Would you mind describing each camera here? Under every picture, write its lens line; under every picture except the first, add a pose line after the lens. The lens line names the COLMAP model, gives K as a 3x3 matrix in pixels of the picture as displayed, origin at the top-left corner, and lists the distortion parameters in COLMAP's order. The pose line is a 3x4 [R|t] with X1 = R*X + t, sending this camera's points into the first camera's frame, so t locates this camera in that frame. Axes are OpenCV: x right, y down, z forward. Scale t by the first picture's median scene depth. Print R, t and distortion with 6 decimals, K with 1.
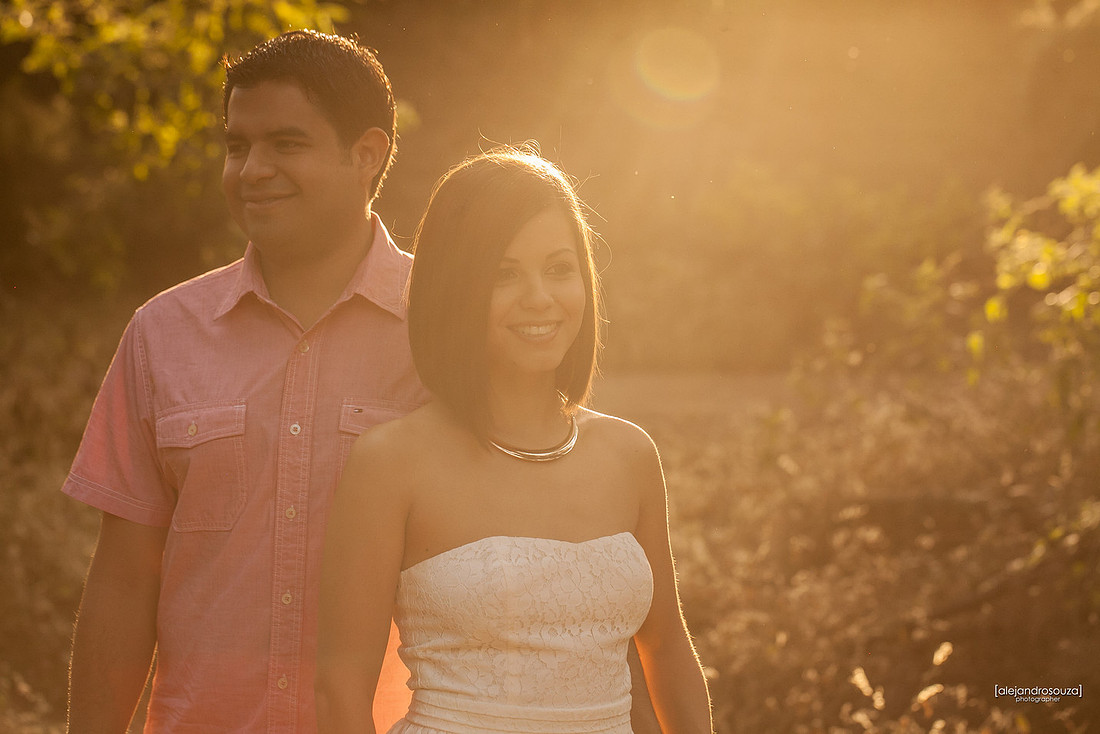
lens RADIAL K [[3125.0, 0, 498.1], [0, 3125.0, 365.6], [0, 0, 1]] dist [0.665902, 0.329082]
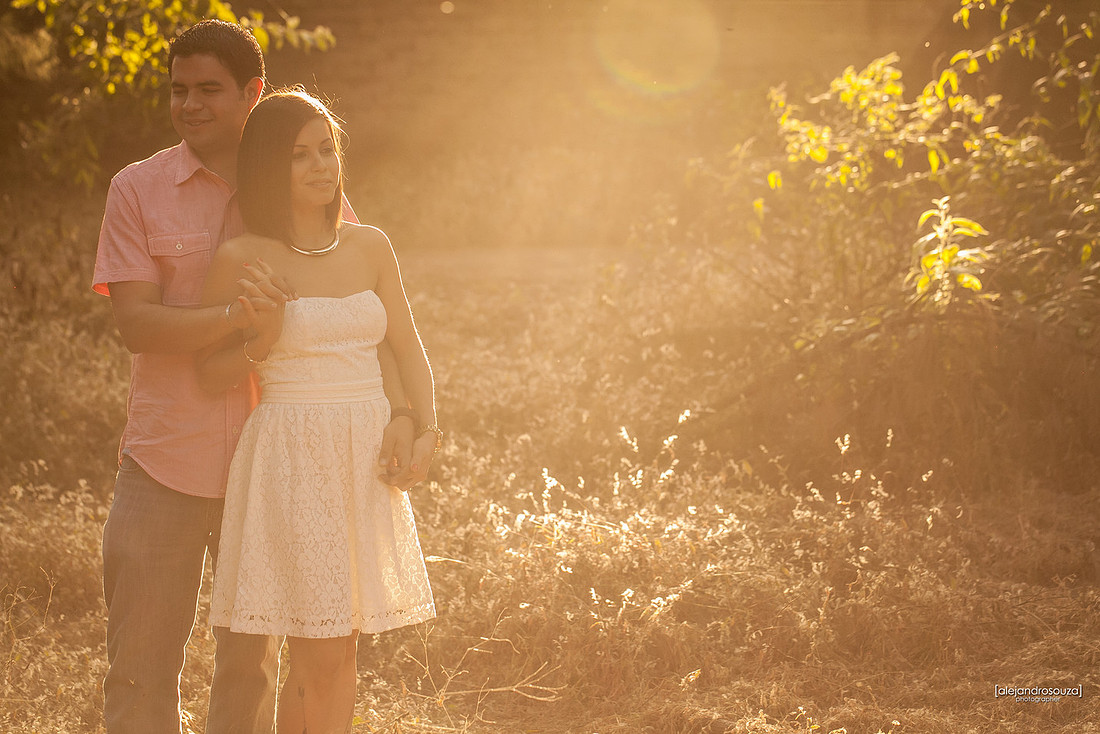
lens RADIAL K [[3204.5, 0, 550.0], [0, 3204.5, 367.0], [0, 0, 1]] dist [-0.034807, 1.733046]
pose [[0.999398, -0.028764, 0.019385, 0.034558], [0.028130, 0.999085, 0.032206, 0.012618], [-0.020294, -0.031641, 0.999293, -0.286117]]
